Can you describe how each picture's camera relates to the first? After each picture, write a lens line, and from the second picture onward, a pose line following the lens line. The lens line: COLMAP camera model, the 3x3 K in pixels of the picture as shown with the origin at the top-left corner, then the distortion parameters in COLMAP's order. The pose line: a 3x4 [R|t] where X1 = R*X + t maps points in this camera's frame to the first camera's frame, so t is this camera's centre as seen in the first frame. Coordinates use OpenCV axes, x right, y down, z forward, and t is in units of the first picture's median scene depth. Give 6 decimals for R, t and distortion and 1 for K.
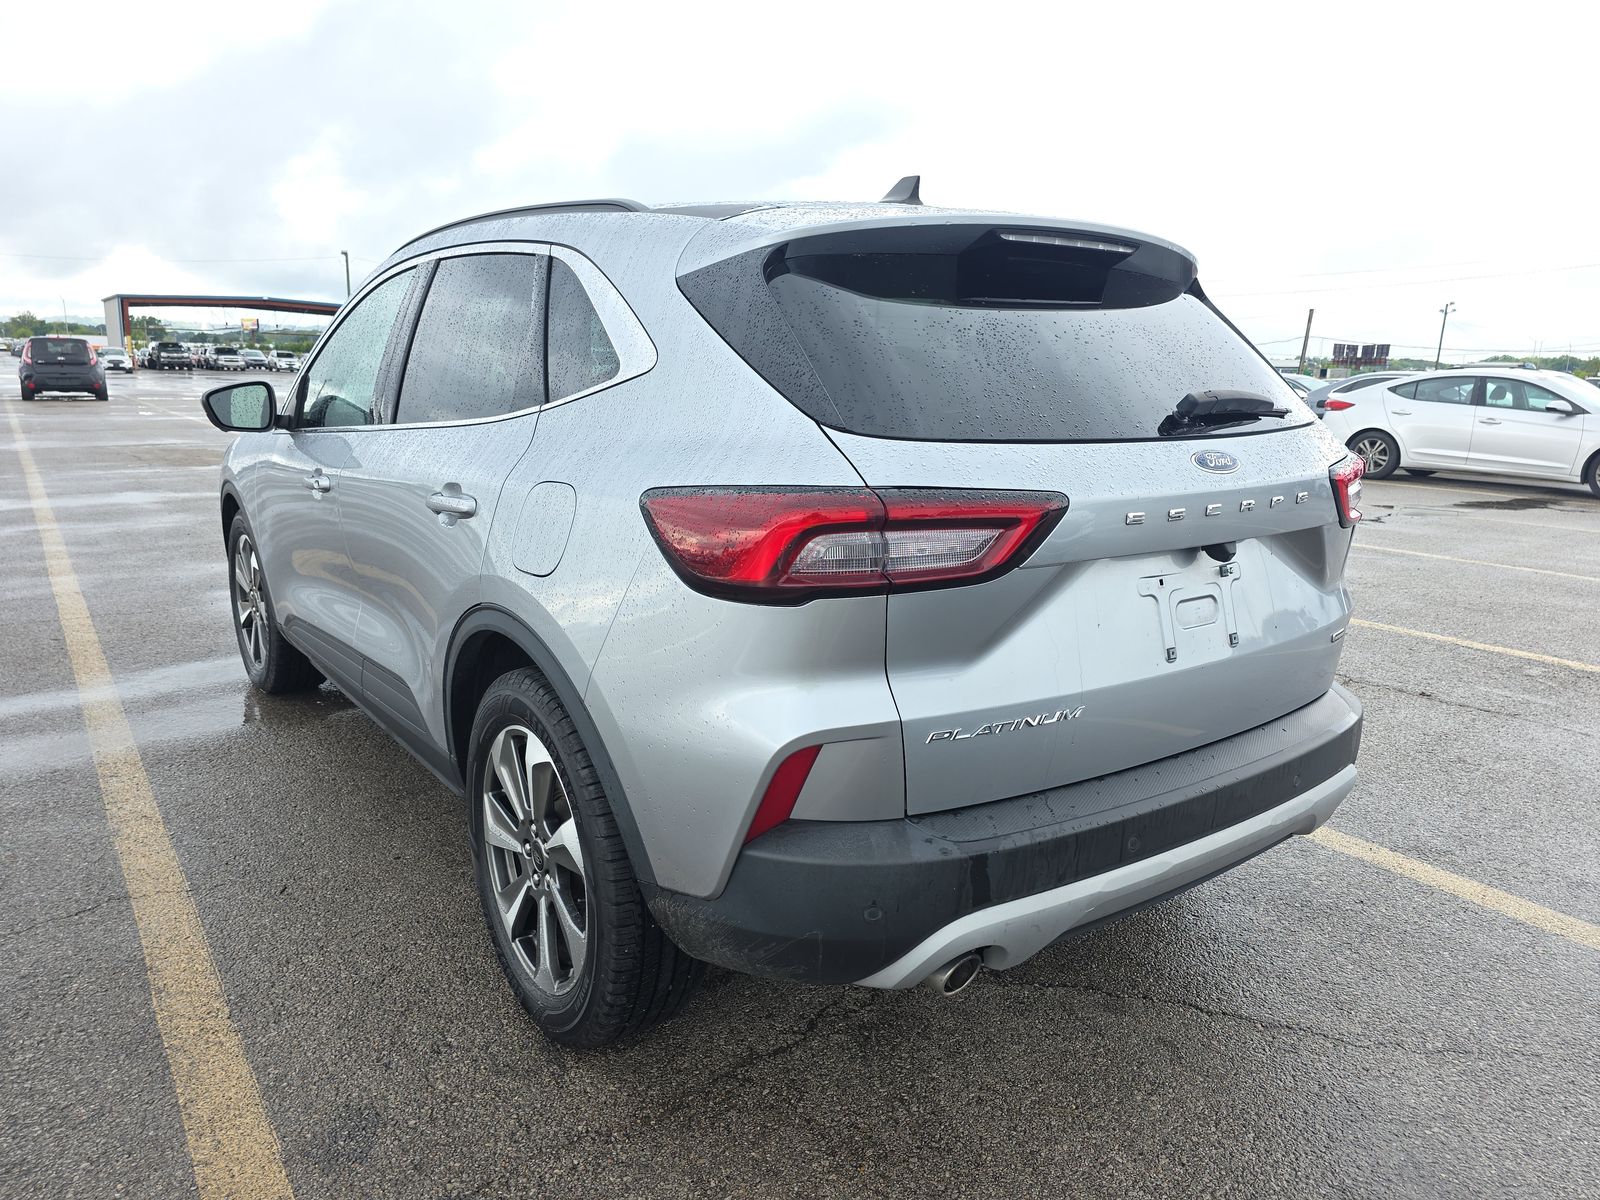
lens RADIAL K [[1071.9, 0, 800.0], [0, 1071.9, 600.0], [0, 0, 1]] dist [0.102056, -0.109592]
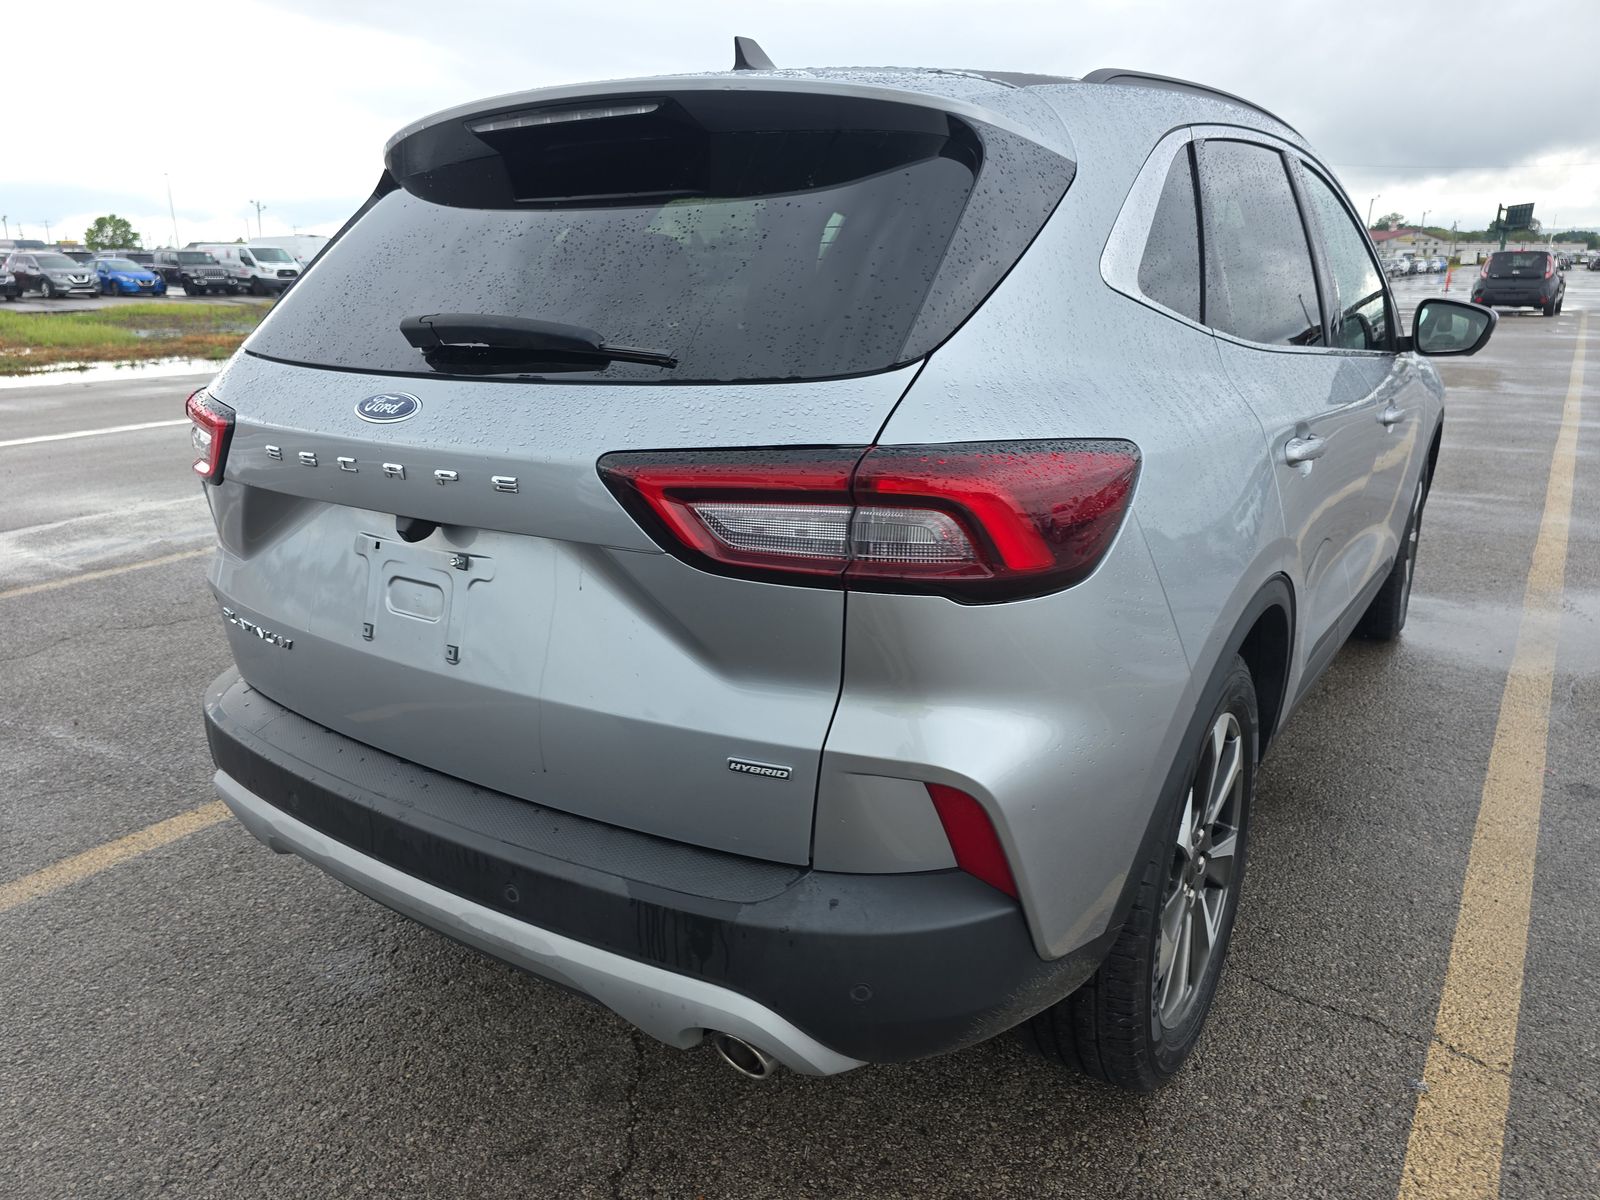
lens RADIAL K [[1077.9, 0, 788.4], [0, 1077.9, 600.0], [0, 0, 1]] dist [0.062810, -0.055399]
pose [[0.325858, 0.255537, -0.910229, 1.298307], [-0.187600, 0.961111, 0.202661, -0.219765], [0.926619, 0.104720, 0.361125, 1.068405]]
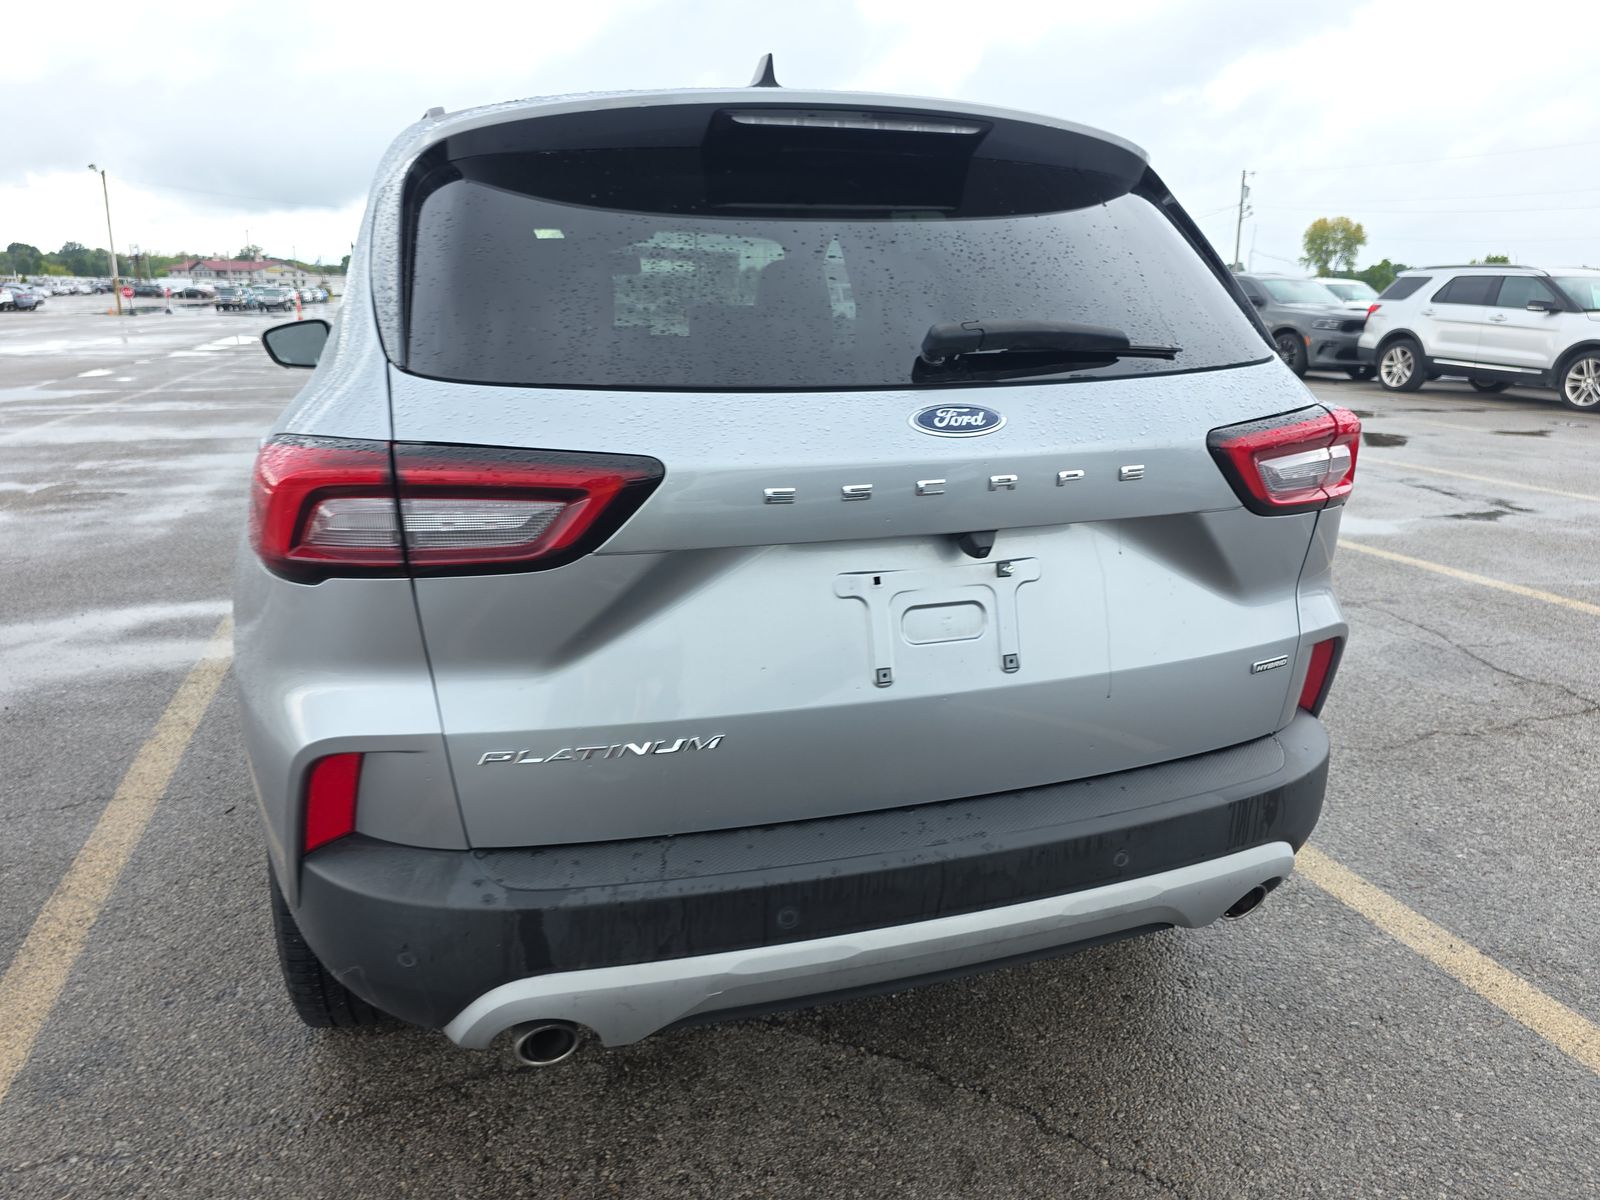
lens RADIAL K [[1077.9, 0, 788.4], [0, 1077.9, 600.0], [0, 0, 1]] dist [0.062810, -0.055399]
pose [[0.946743, 0.072851, -0.313640, 0.548560], [-0.055102, 0.996356, 0.065098, -0.051474], [0.317240, -0.044349, 0.947308, 0.291768]]
